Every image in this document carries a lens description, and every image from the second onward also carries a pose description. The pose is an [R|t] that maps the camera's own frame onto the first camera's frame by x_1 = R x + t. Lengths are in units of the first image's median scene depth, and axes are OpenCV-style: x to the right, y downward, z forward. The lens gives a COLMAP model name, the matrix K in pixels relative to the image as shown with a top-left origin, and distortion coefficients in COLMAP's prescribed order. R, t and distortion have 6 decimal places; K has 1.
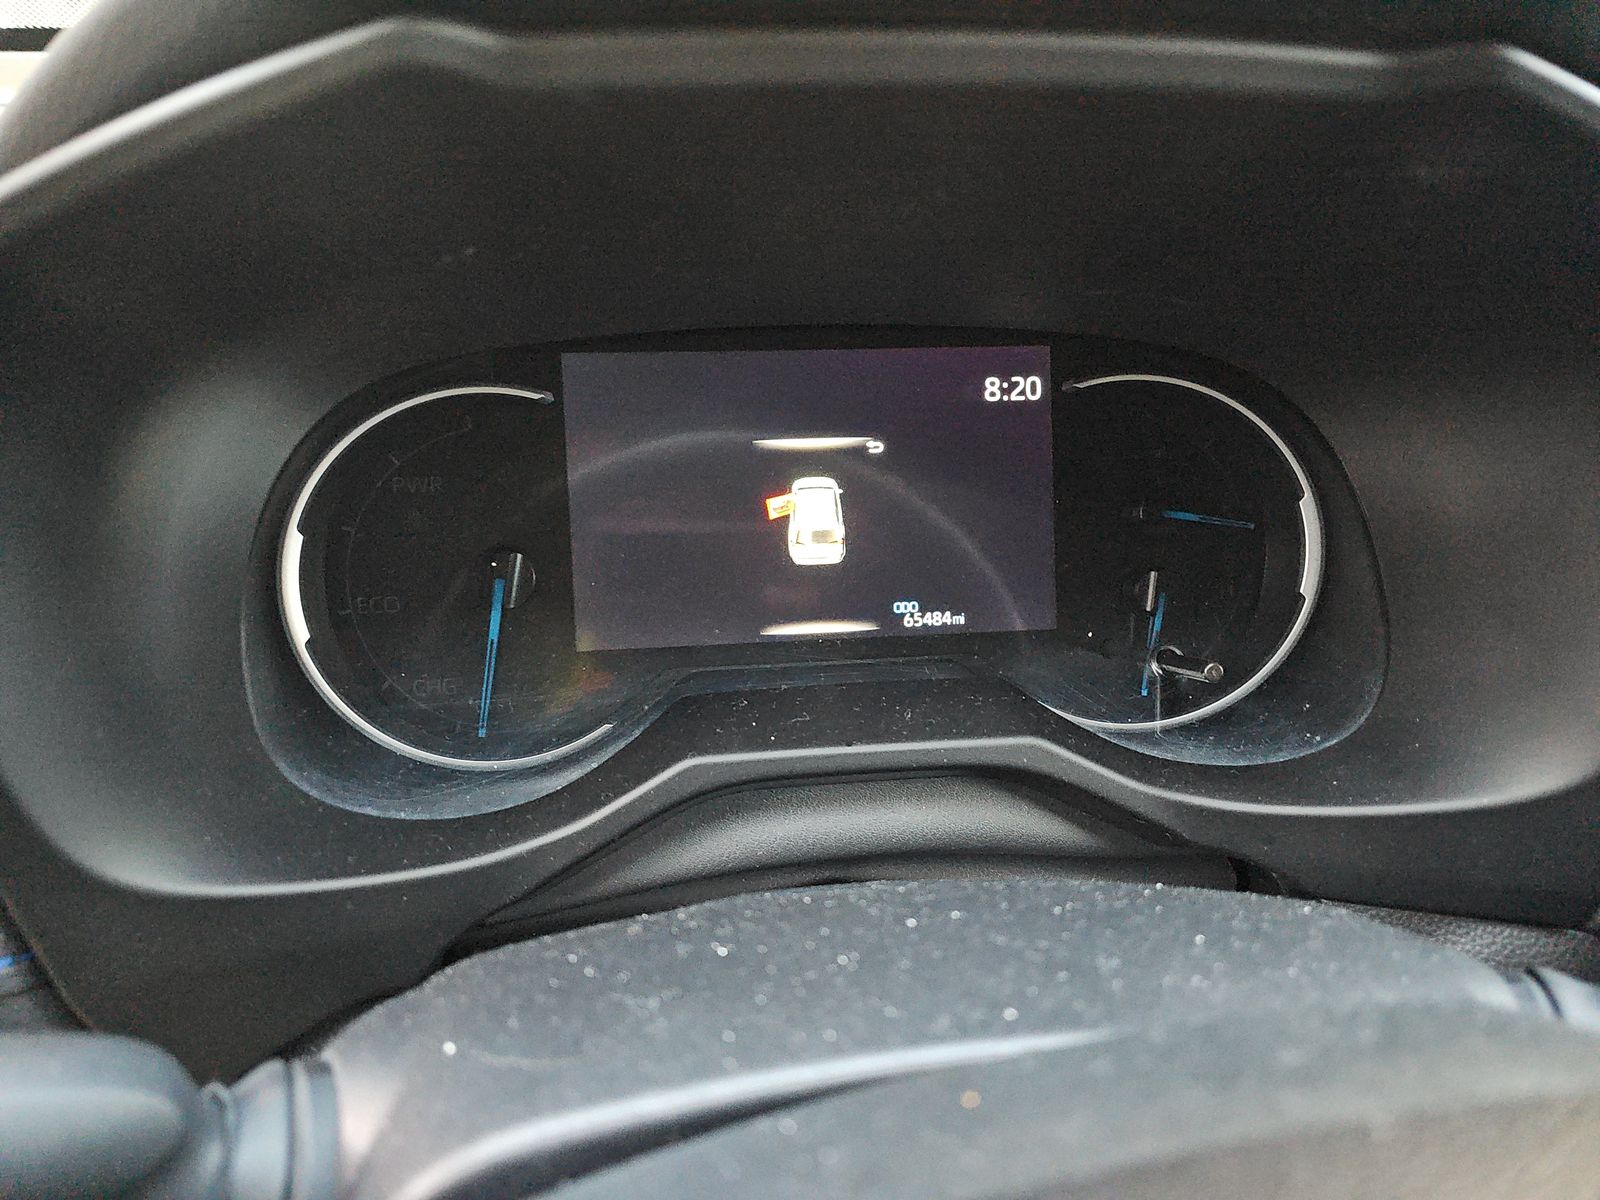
lens RADIAL K [[1079.7, 0, 766.1], [0, 1079.7, 582.8], [0, 0, 1]] dist [0.027264, -0.034180]
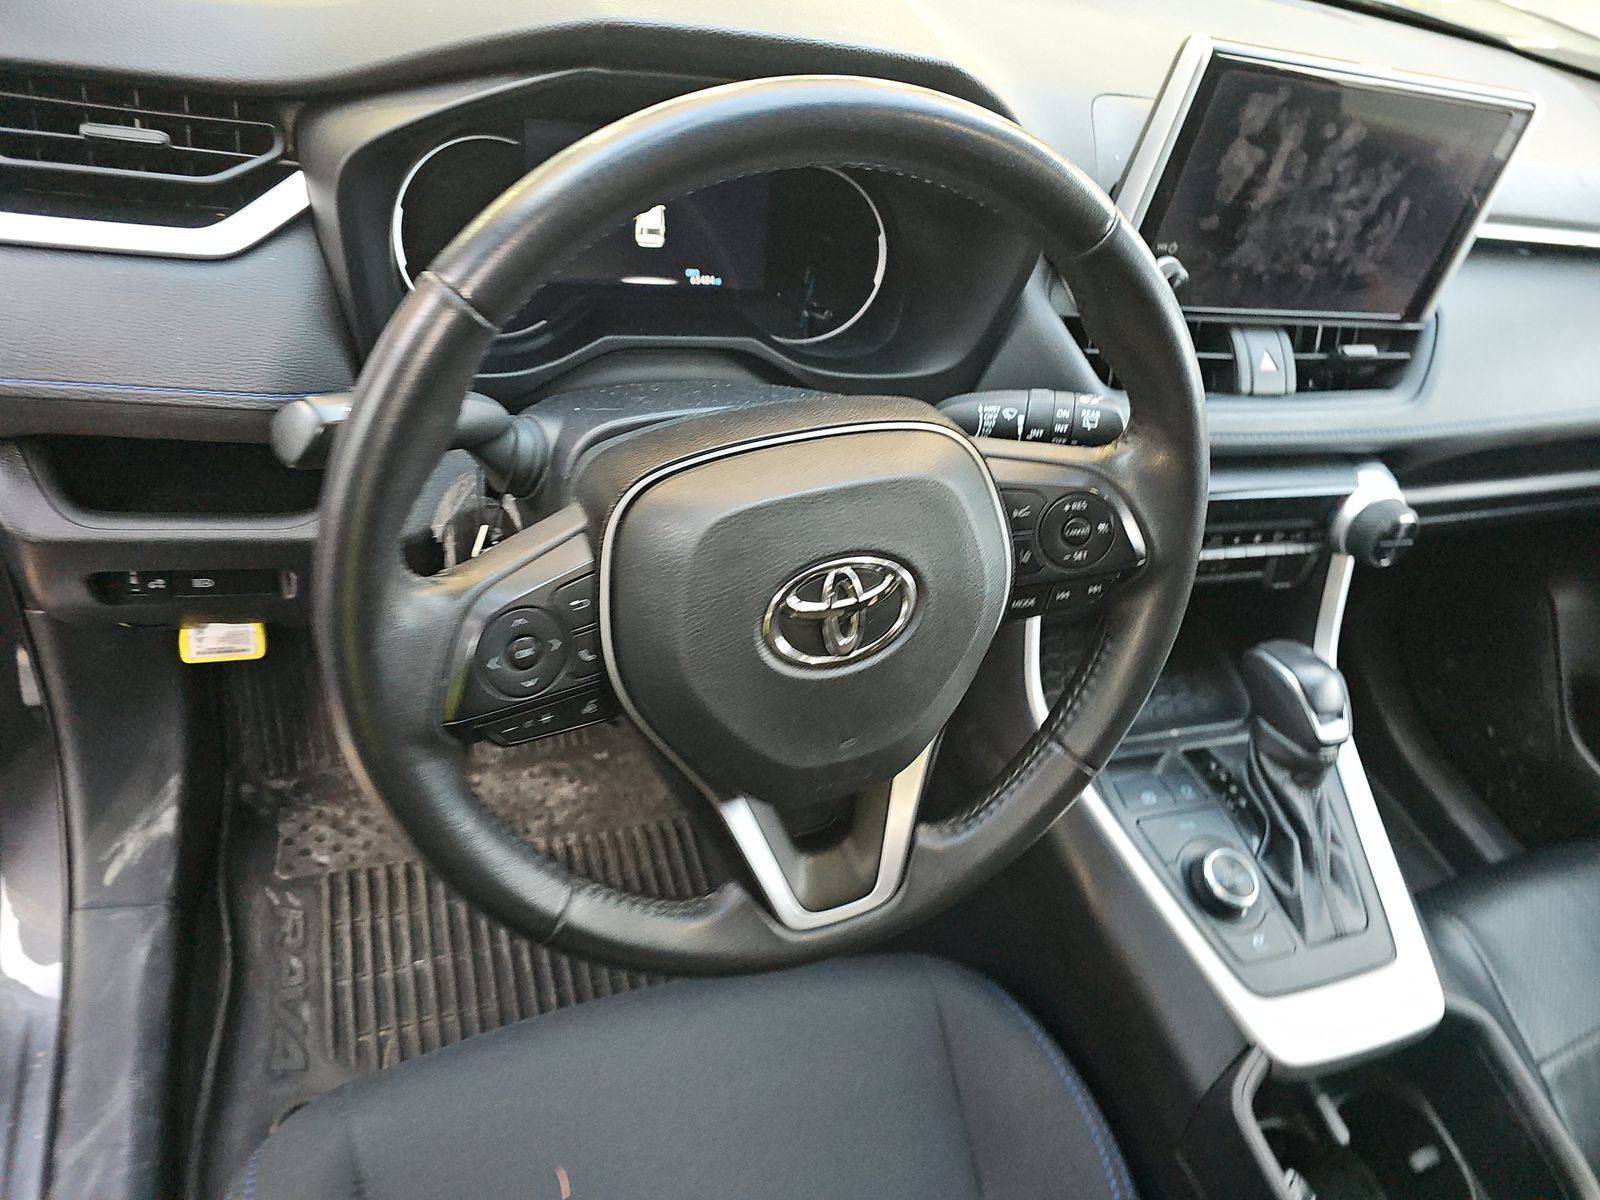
lens RADIAL K [[1079.7, 0, 766.1], [0, 1079.7, 582.8], [0, 0, 1]] dist [0.027264, -0.034180]
pose [[0.953546, -0.001723, 0.301243, -0.350702], [-0.092268, 0.950253, 0.297498, -0.041147], [-0.286770, -0.311473, 0.905951, -1.051687]]
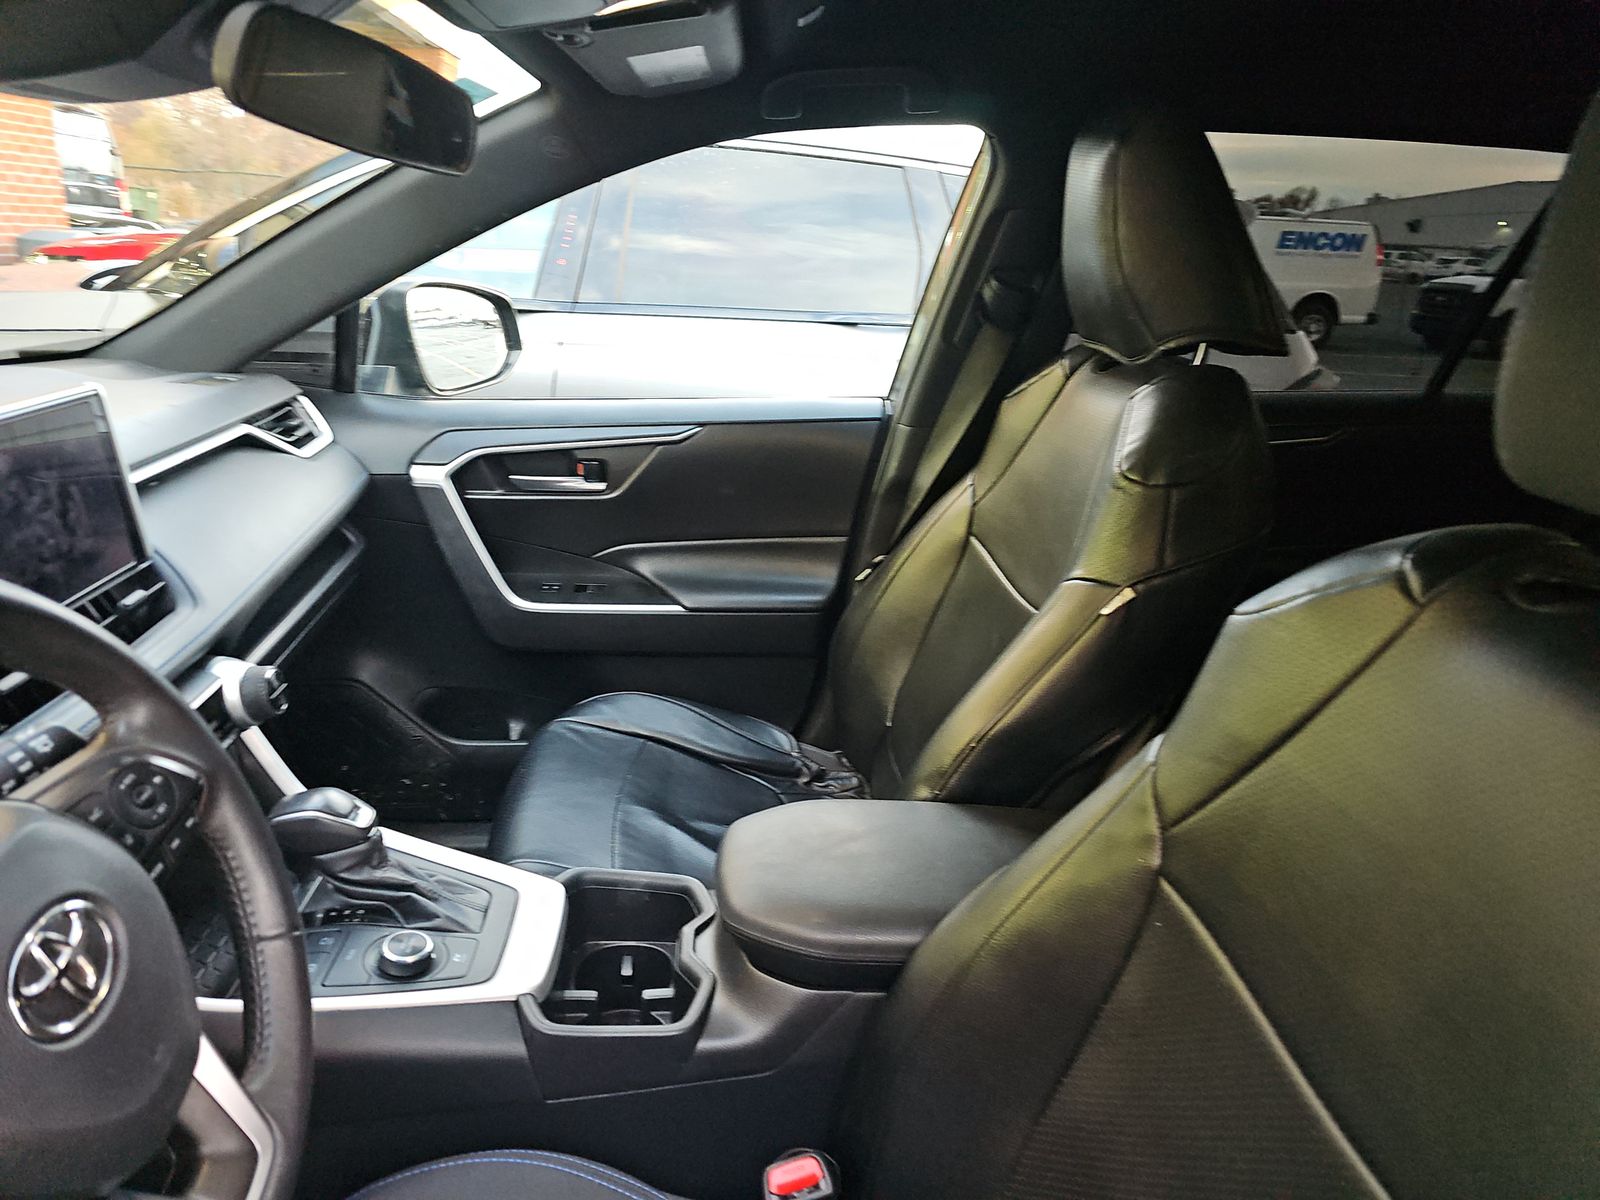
lens RADIAL K [[1079.7, 0, 766.1], [0, 1079.7, 582.8], [0, 0, 1]] dist [0.027264, -0.034180]
pose [[0.066787, -0.322846, 0.944092, -0.894955], [0.402408, 0.874553, 0.270599, -0.070990], [-0.913021, 0.361838, 0.188325, -1.157892]]
